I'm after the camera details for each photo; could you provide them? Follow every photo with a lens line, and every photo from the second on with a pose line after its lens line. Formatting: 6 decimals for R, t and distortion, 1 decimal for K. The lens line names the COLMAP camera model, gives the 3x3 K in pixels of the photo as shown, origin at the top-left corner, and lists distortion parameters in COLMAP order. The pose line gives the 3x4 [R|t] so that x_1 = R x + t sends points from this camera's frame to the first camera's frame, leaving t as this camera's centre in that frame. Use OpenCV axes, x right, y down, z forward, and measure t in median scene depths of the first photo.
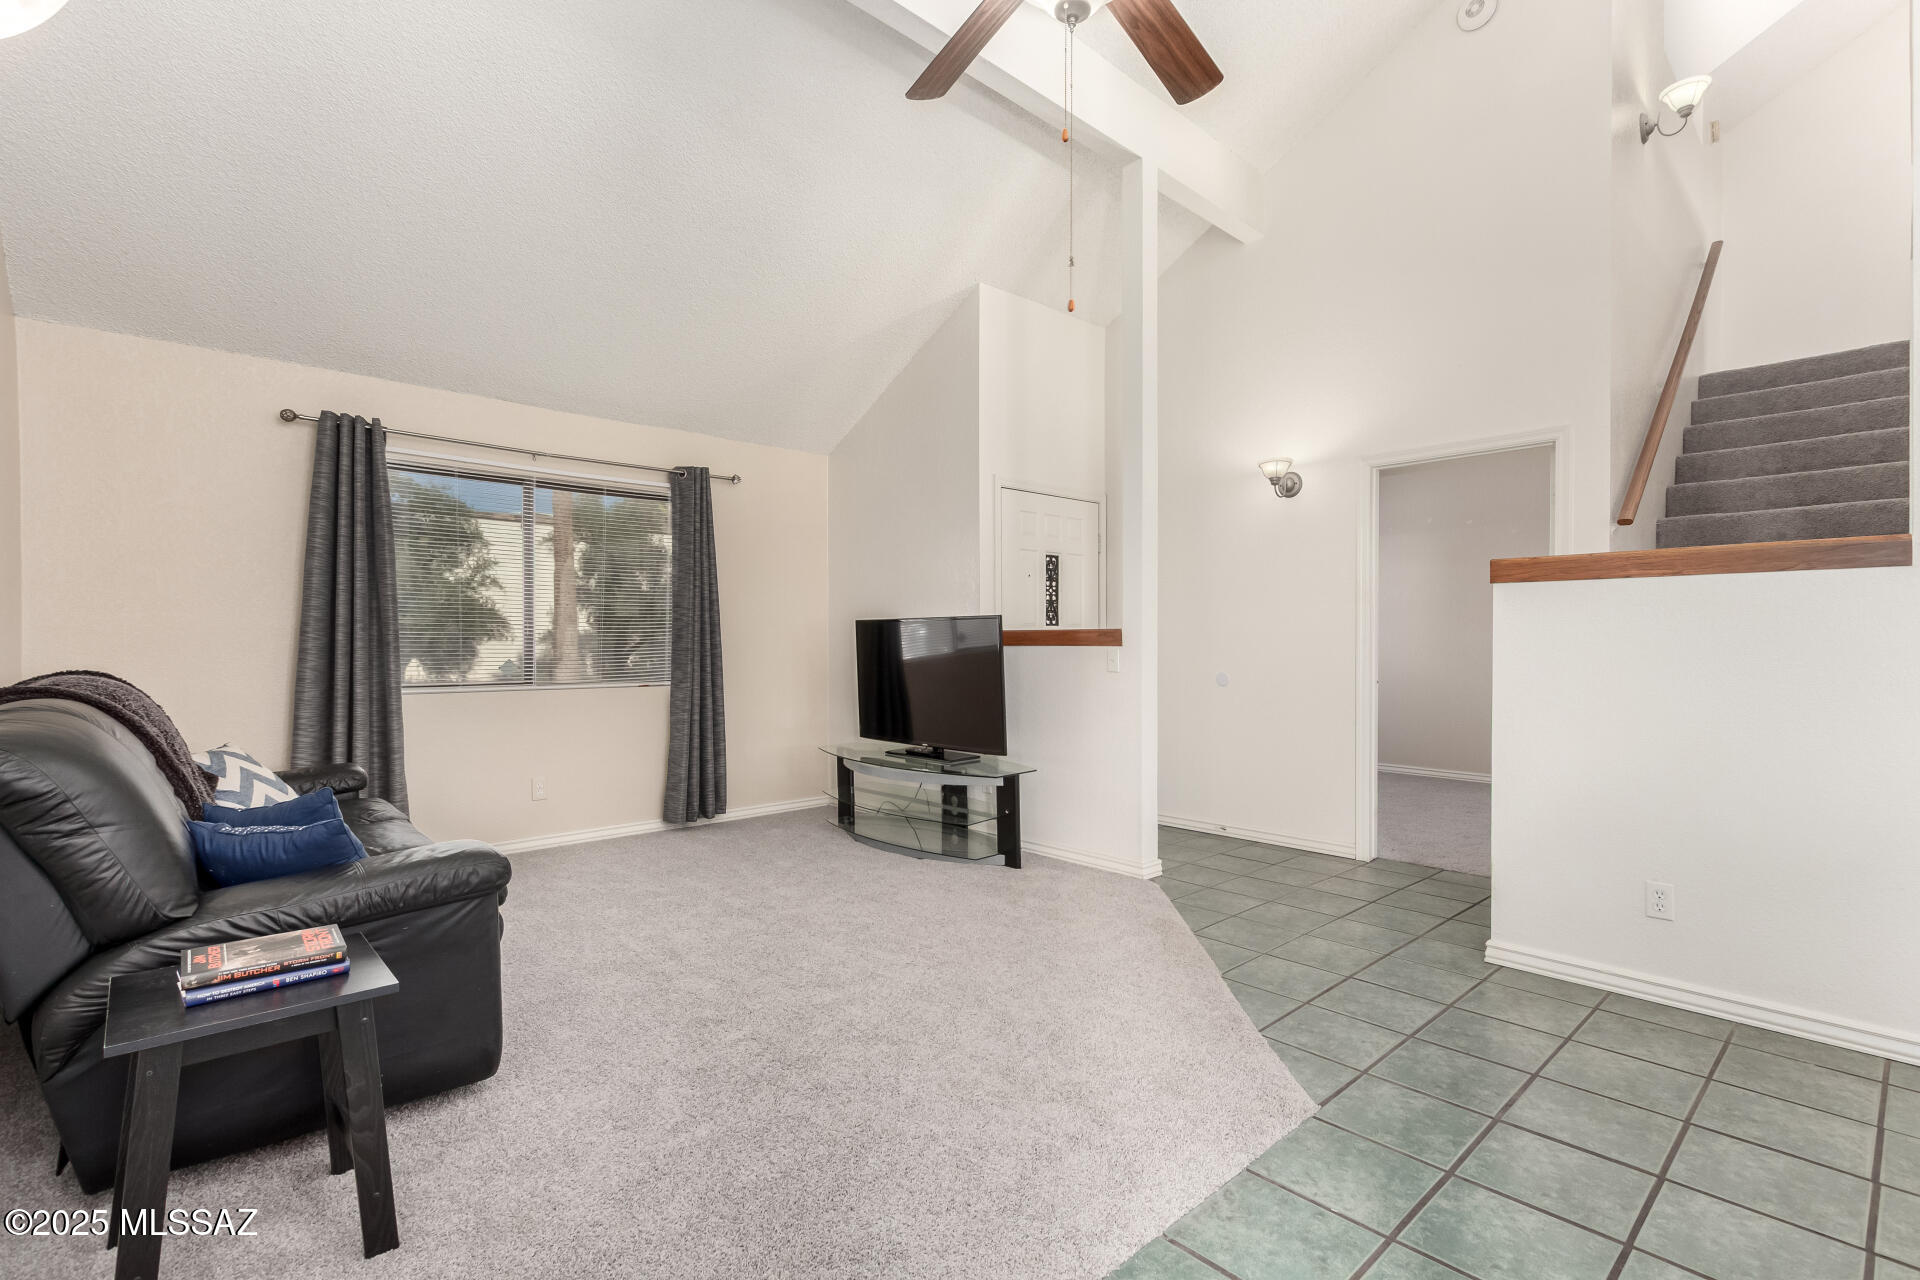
lens RADIAL K [[879.0, 0, 963.2], [0, 879.0, 648.4], [0, 0, 1]] dist [0.010918, -0.003904]
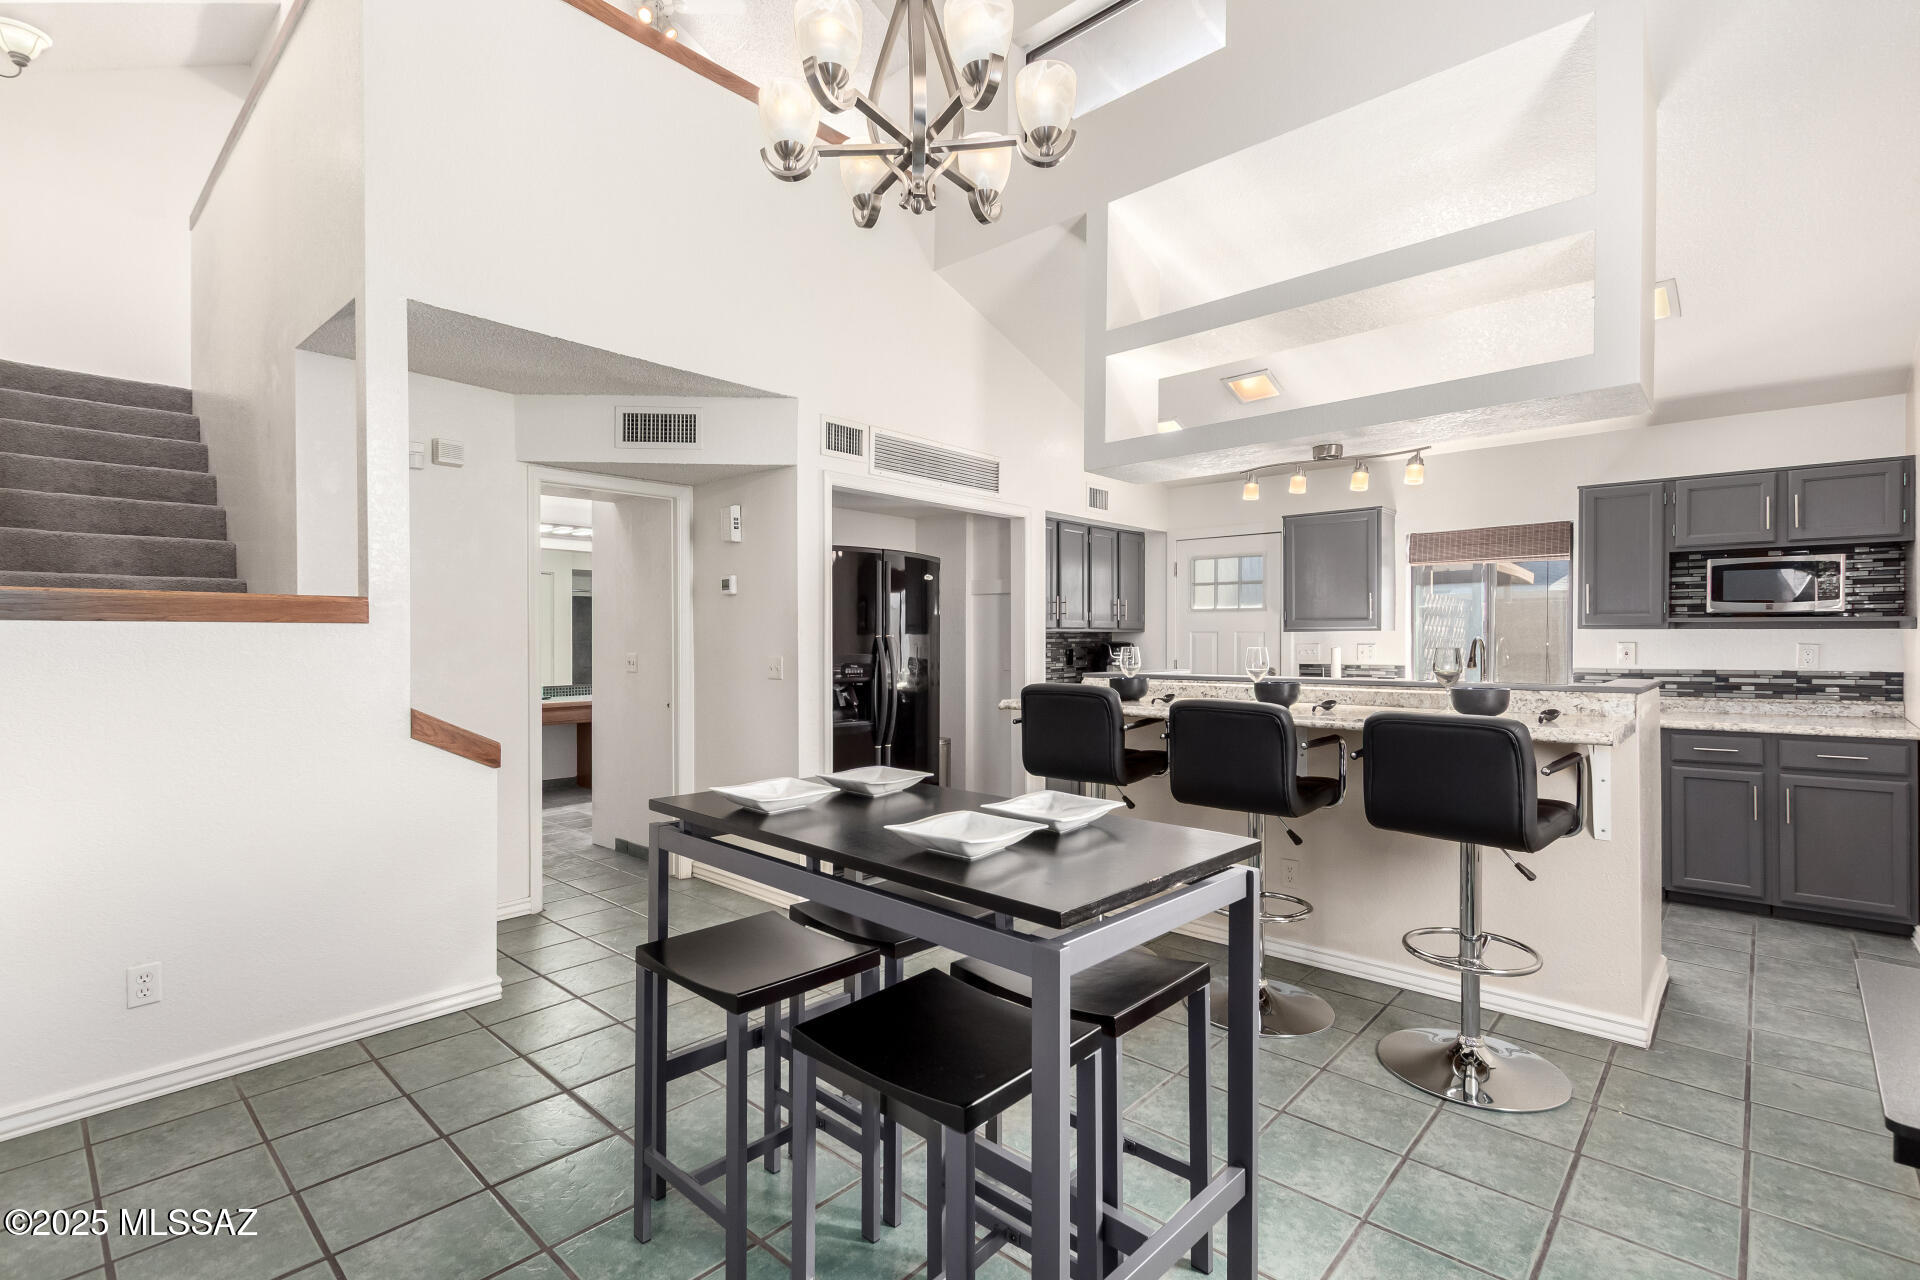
lens RADIAL K [[879.0, 0, 954.1], [0, 879.0, 640.7], [0, 0, 1]] dist [0.010918, -0.003904]
pose [[-0.082381, -0.004826, 0.996589, -0.103186], [0.011404, 0.999918, 0.005785, -0.035461], [-0.996536, 0.011841, -0.082319, 0.159445]]
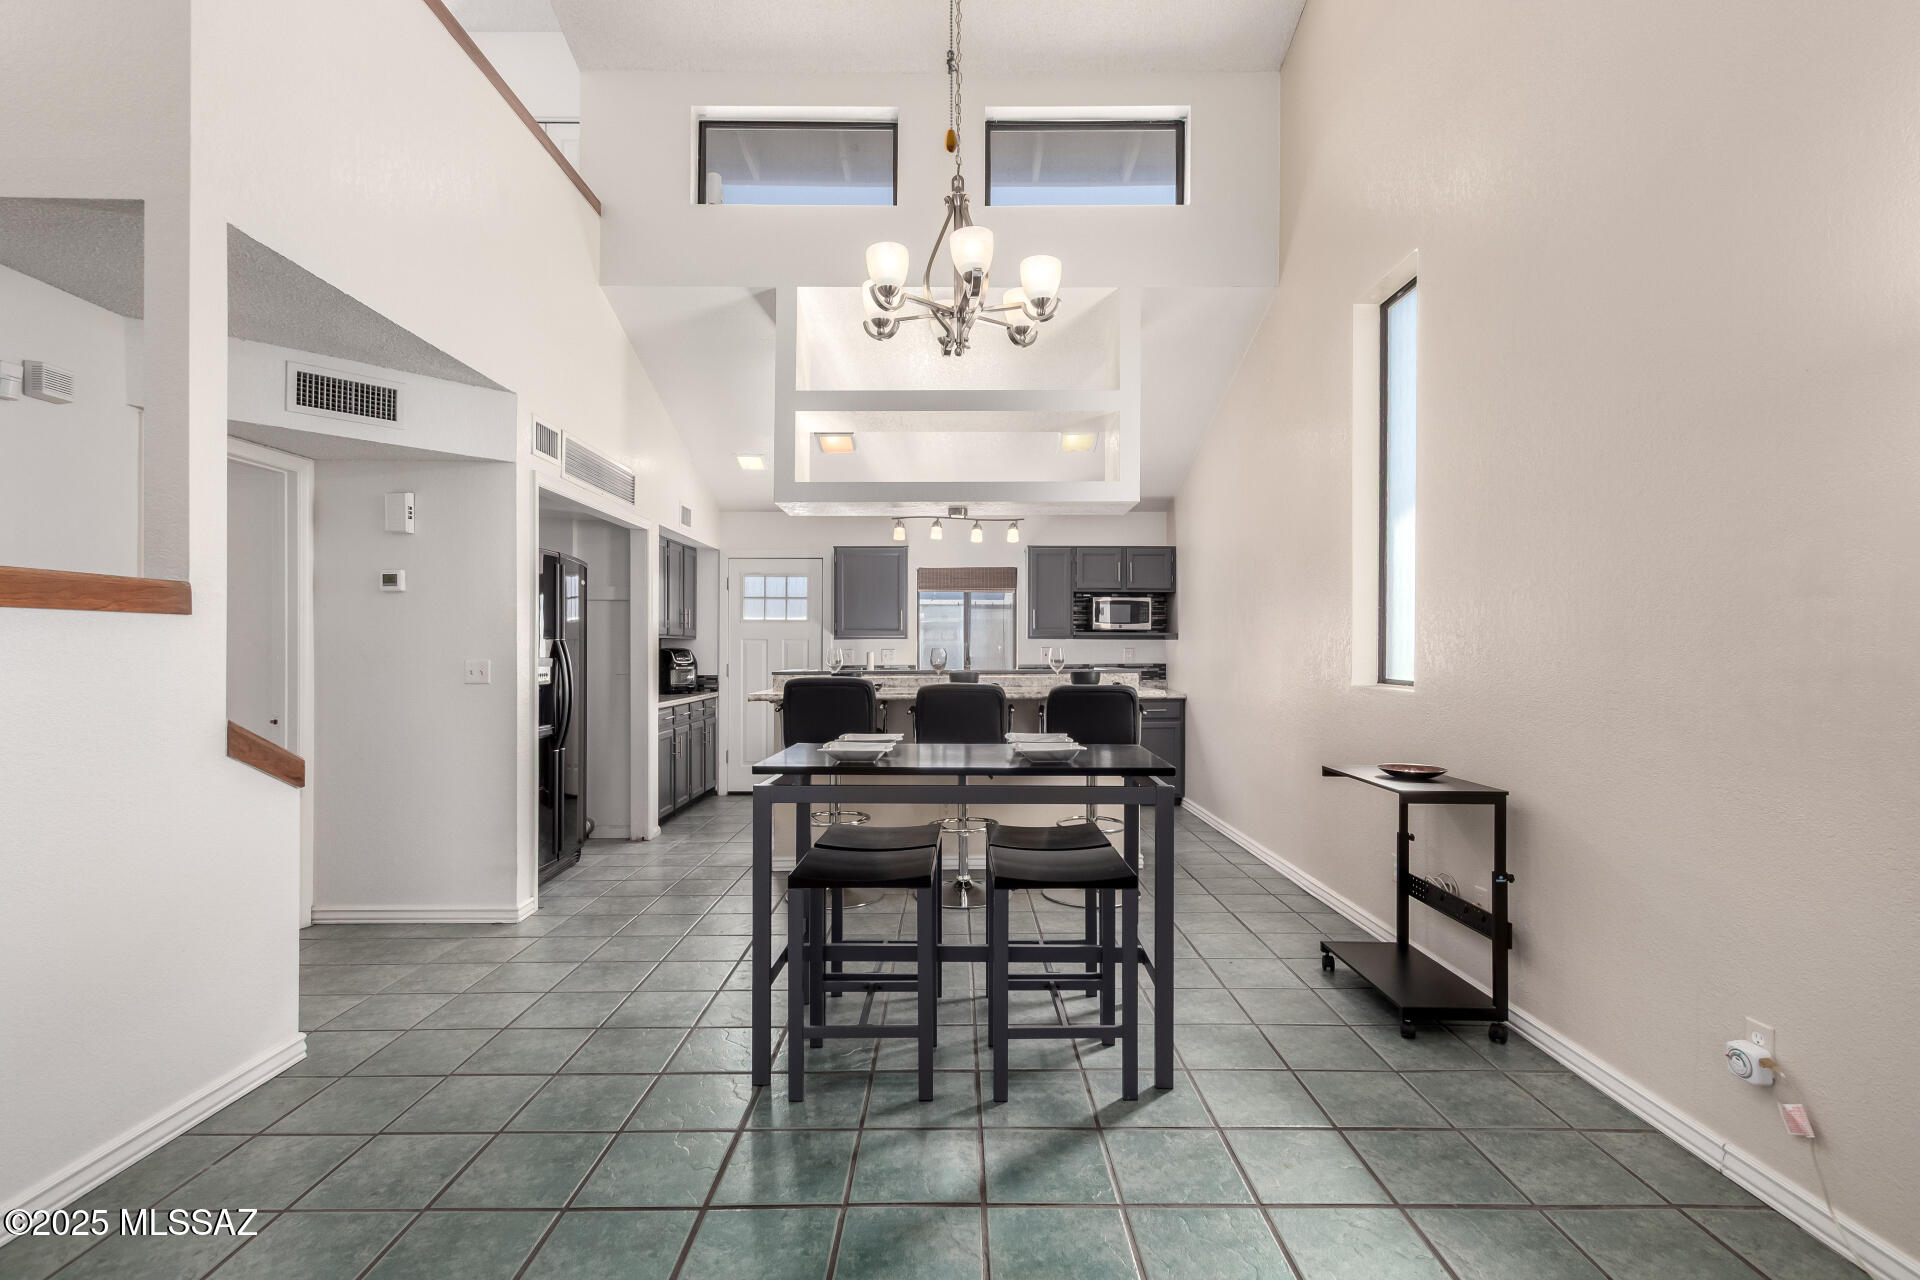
lens RADIAL K [[879.0, 0, 966.2], [0, 879.0, 647.7], [0, 0, 1]] dist [0.010918, -0.003904]
pose [[-0.741410, 0.000221, 0.671053, -0.112671], [0.006909, 0.999949, 0.007304, -0.030605], [-0.671017, 0.010051, -0.741374, 0.610750]]
